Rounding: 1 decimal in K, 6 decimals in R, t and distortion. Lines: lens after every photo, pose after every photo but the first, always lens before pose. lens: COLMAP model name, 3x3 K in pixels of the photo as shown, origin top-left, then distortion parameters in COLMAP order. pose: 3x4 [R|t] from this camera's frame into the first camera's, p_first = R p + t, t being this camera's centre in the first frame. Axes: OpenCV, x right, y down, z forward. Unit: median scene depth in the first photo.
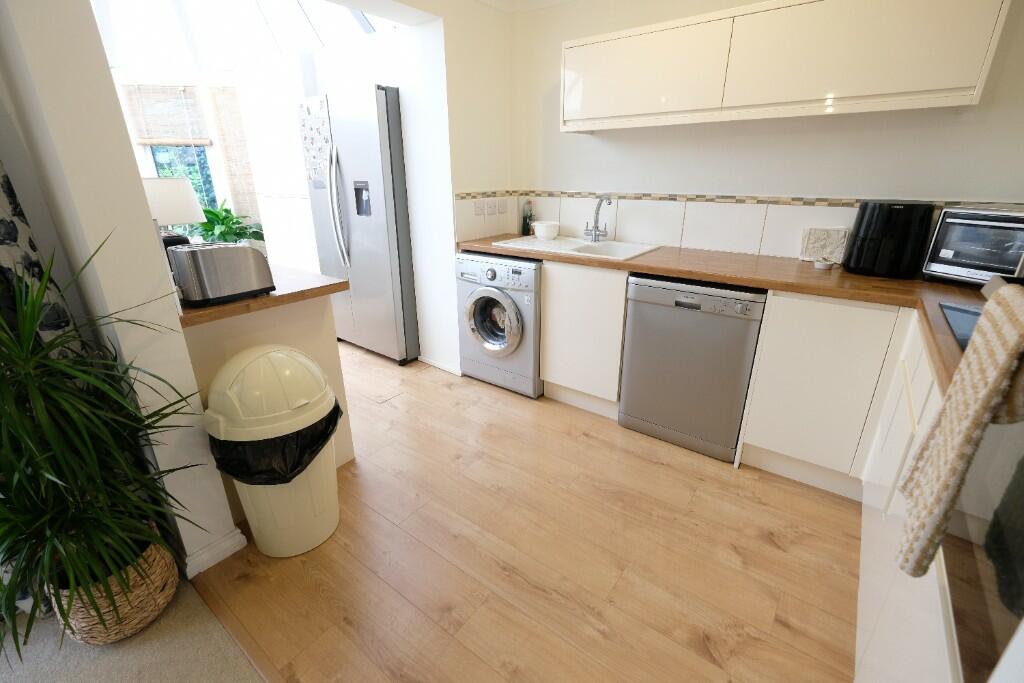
lens RADIAL K [[445.8, 0, 511.0], [0, 445.8, 332.5], [0, 0, 1]] dist [0.000027, -0.000443]
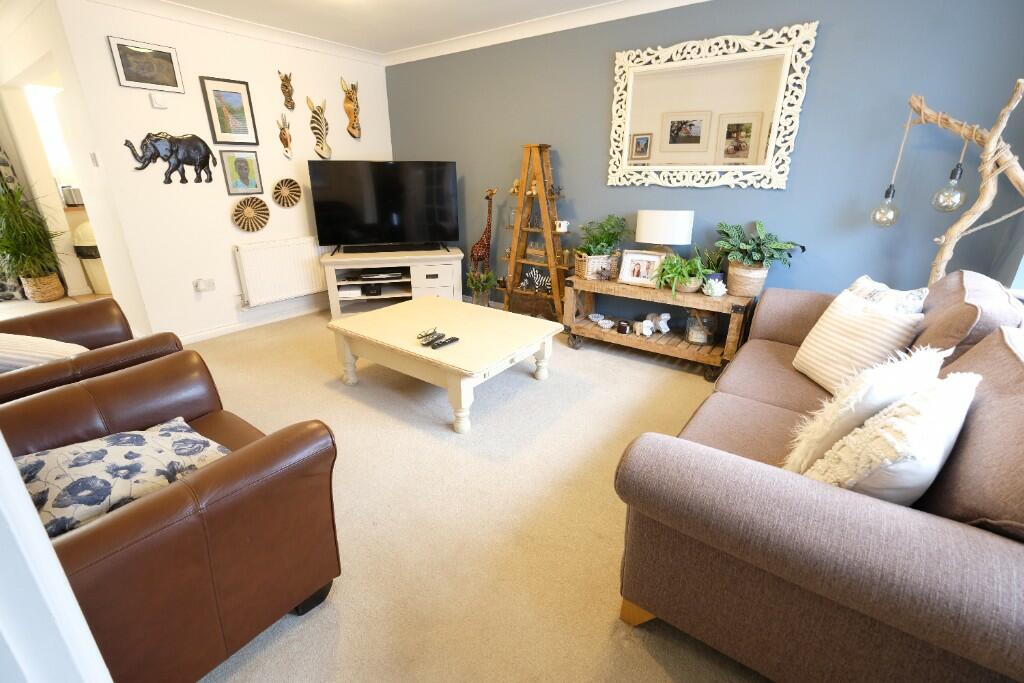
lens RADIAL K [[445.8, 0, 513.1], [0, 445.8, 334.6], [0, 0, 1]] dist [0.000027, -0.000443]
pose [[0.999847, 0.012834, 0.011920, 1.414124], [-0.012835, 0.999918, -0.000018, 0.474700], [-0.011919, -0.000135, 0.999929, -1.294095]]
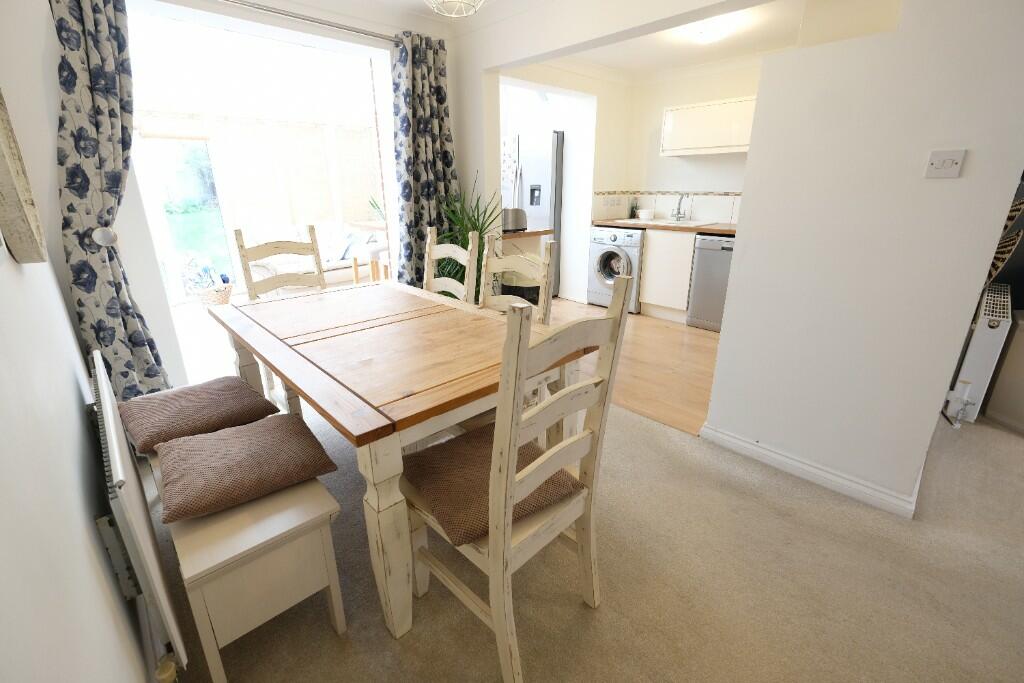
lens RADIAL K [[445.8, 0, 510.3], [0, 445.8, 337.3], [0, 0, 1]] dist [0.000027, -0.000443]
pose [[0.986876, 0.054264, -0.152091, -0.159937], [-0.057152, 0.998258, -0.014681, 0.309303], [0.151030, 0.023181, 0.988257, -0.776119]]
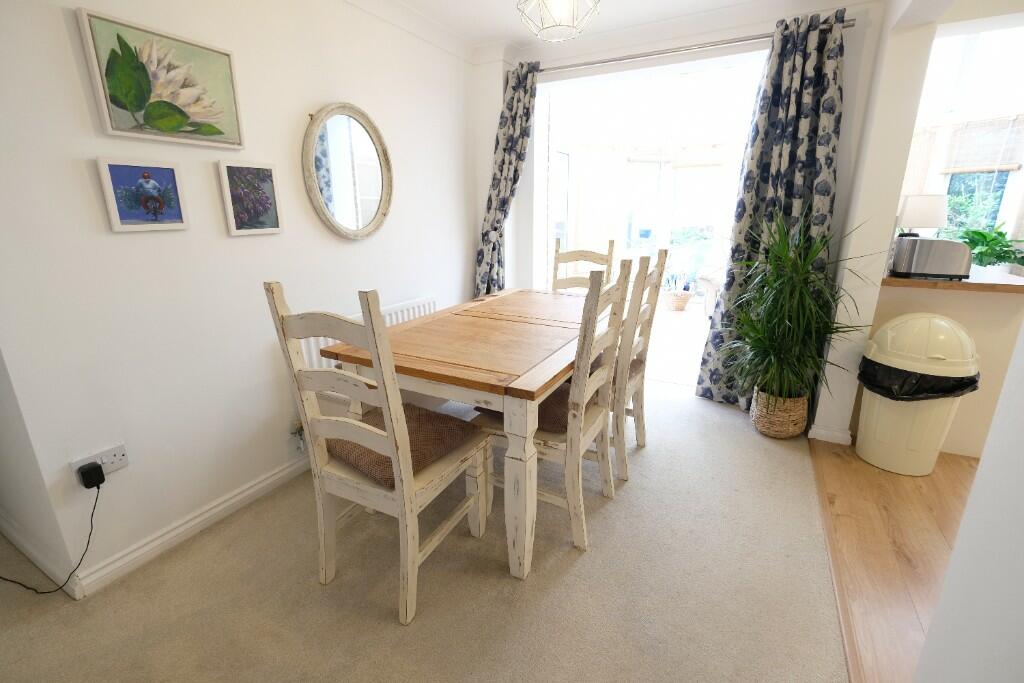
lens RADIAL K [[445.8, 0, 511.7], [0, 445.8, 336.8], [0, 0, 1]] dist [0.000027, -0.000443]
pose [[0.150270, 0.276185, -0.949284, 0.337511], [-0.330050, 0.919115, 0.215161, 0.137315], [0.931926, 0.280979, 0.229270, -0.291957]]
